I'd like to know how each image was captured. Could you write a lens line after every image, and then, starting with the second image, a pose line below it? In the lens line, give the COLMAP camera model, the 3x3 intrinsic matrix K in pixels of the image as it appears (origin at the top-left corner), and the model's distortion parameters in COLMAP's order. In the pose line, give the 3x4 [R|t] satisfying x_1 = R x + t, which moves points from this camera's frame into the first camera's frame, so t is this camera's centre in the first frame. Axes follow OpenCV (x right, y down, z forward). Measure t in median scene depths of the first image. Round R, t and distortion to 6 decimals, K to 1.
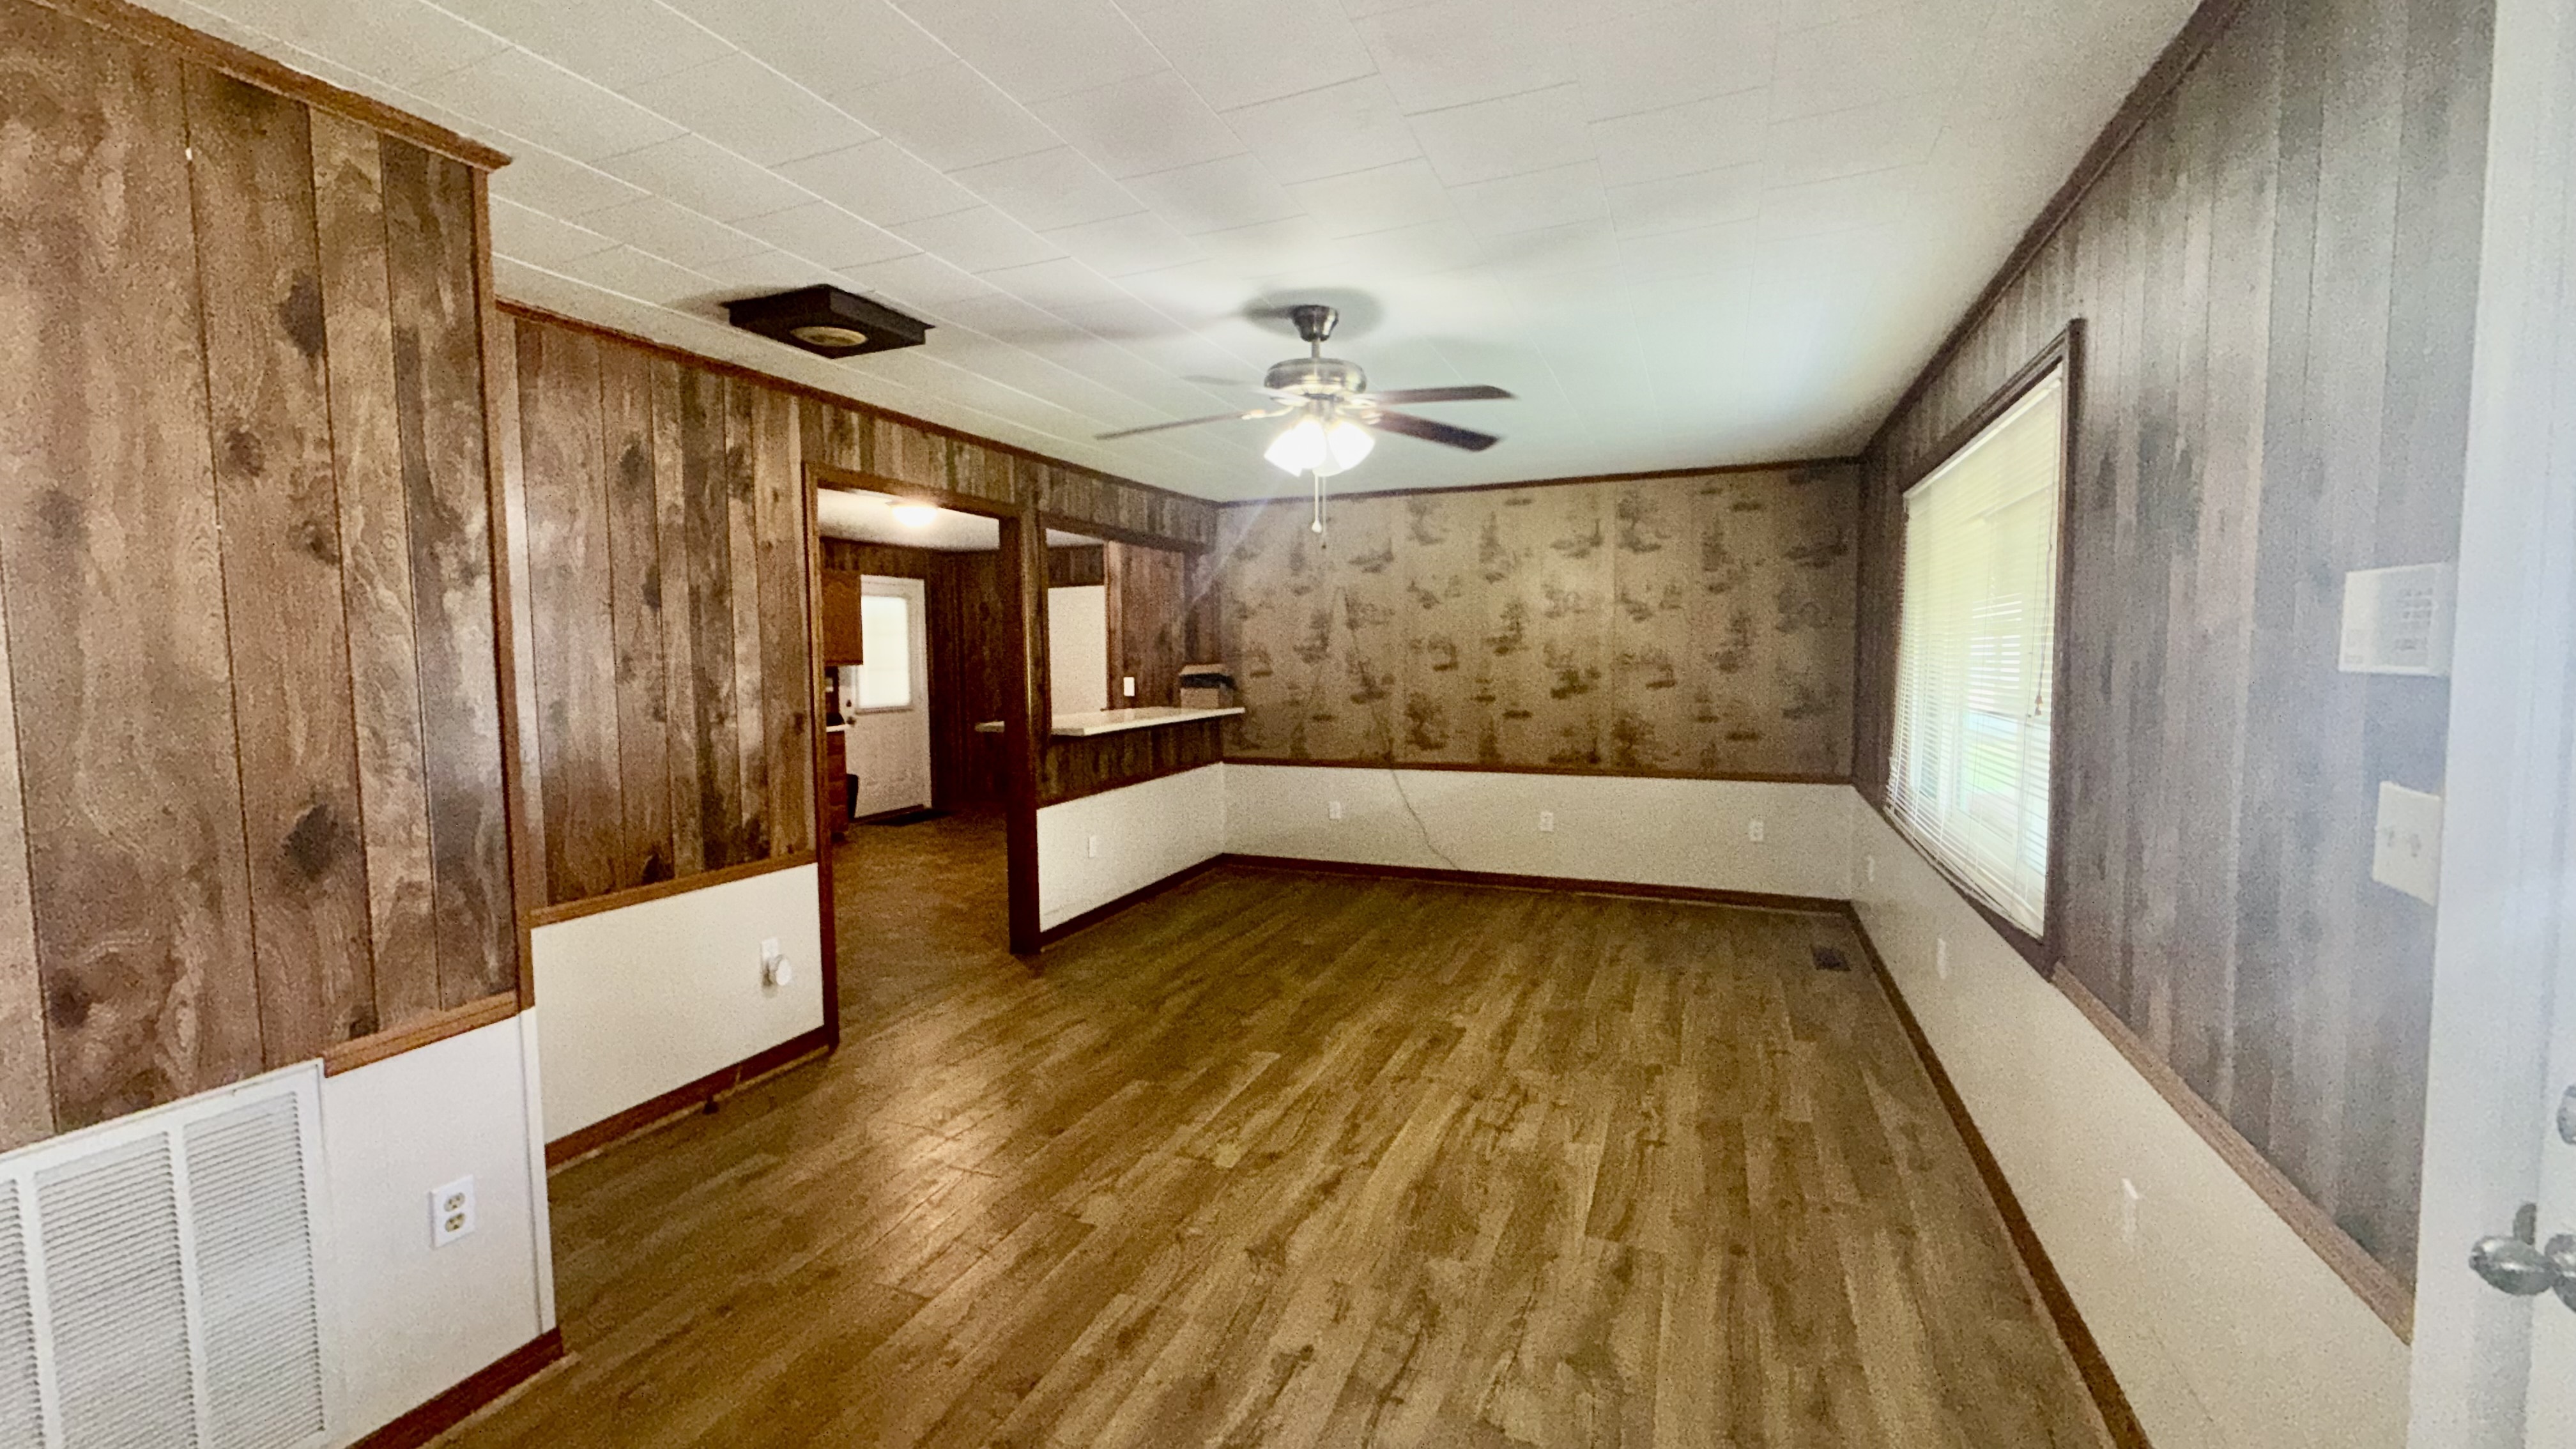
lens RADIAL K [[1023.9, 0, 1288.0], [0, 1023.9, 724.5], [0, 0, 1]] dist [-0.001438, -0.000178]
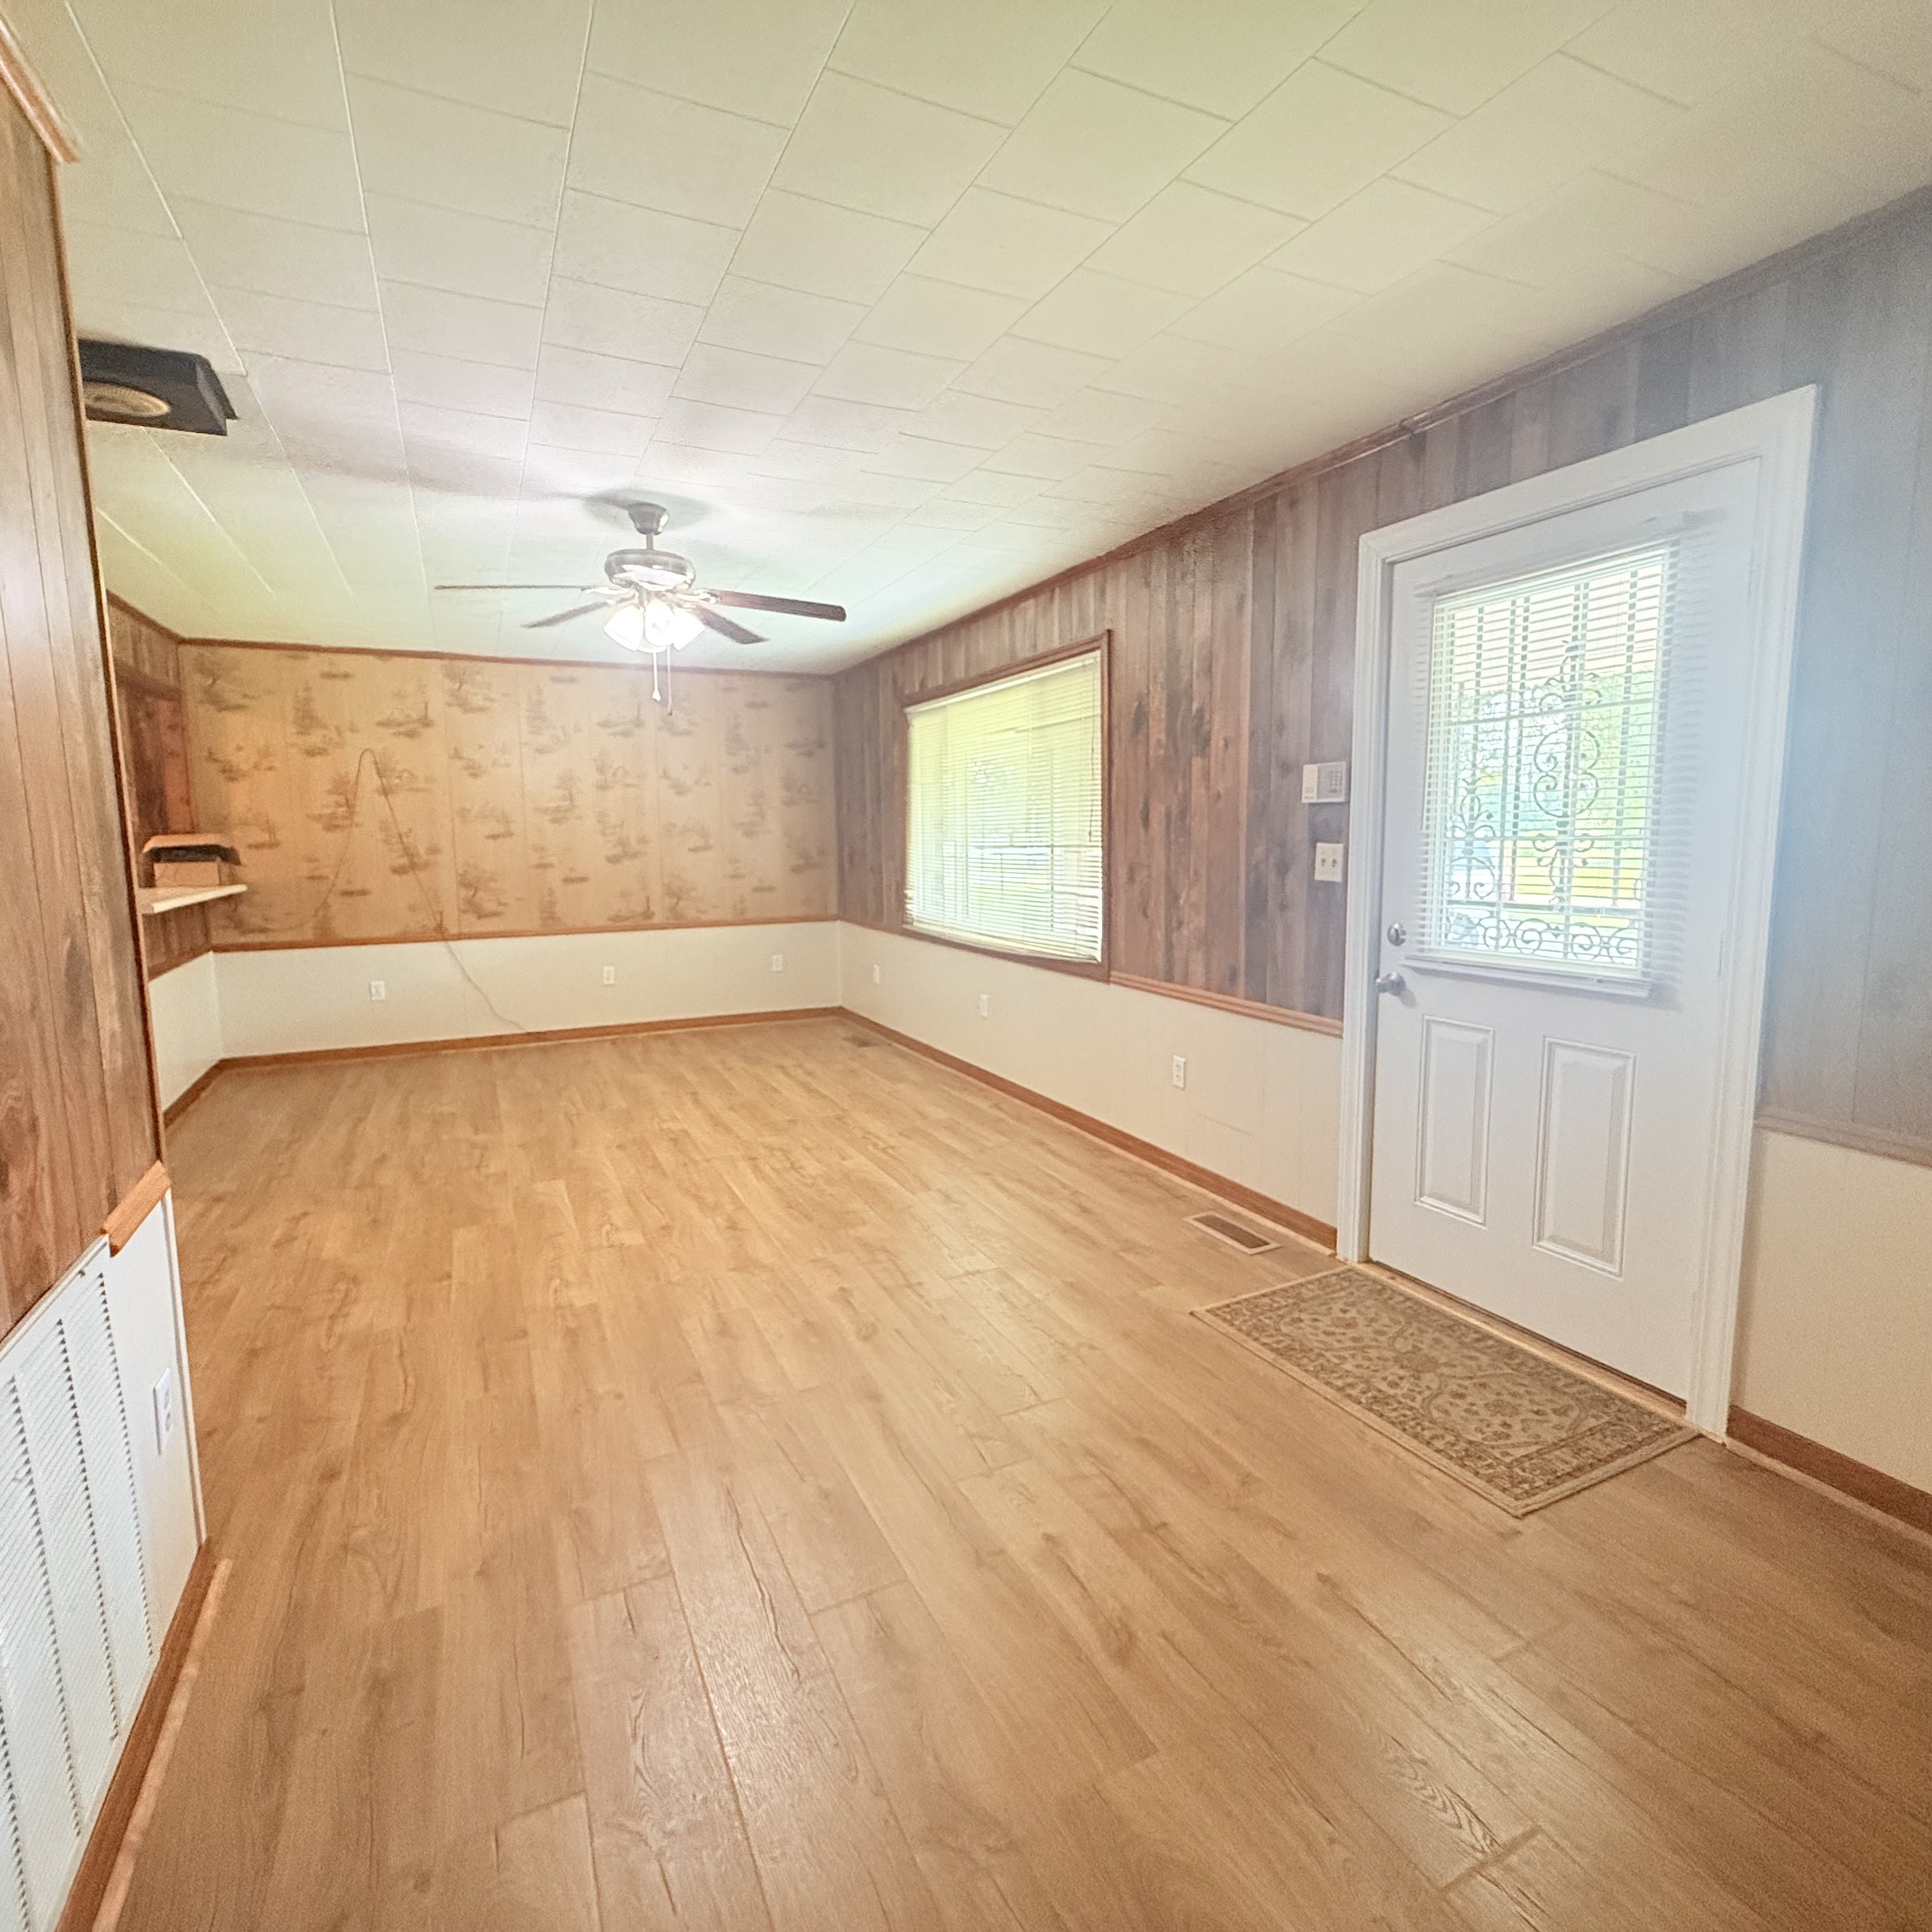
lens RADIAL K [[1011.5, 0, 966.0], [0, 1011.5, 966.0], [0, 0, 1]] dist [0.000670, 0.000429]
pose [[0.671234, -0.095284, 0.735096, -0.442054], [0.057390, 0.995407, 0.076622, 0.034327], [-0.739020, -0.009245, 0.673620, -0.036352]]
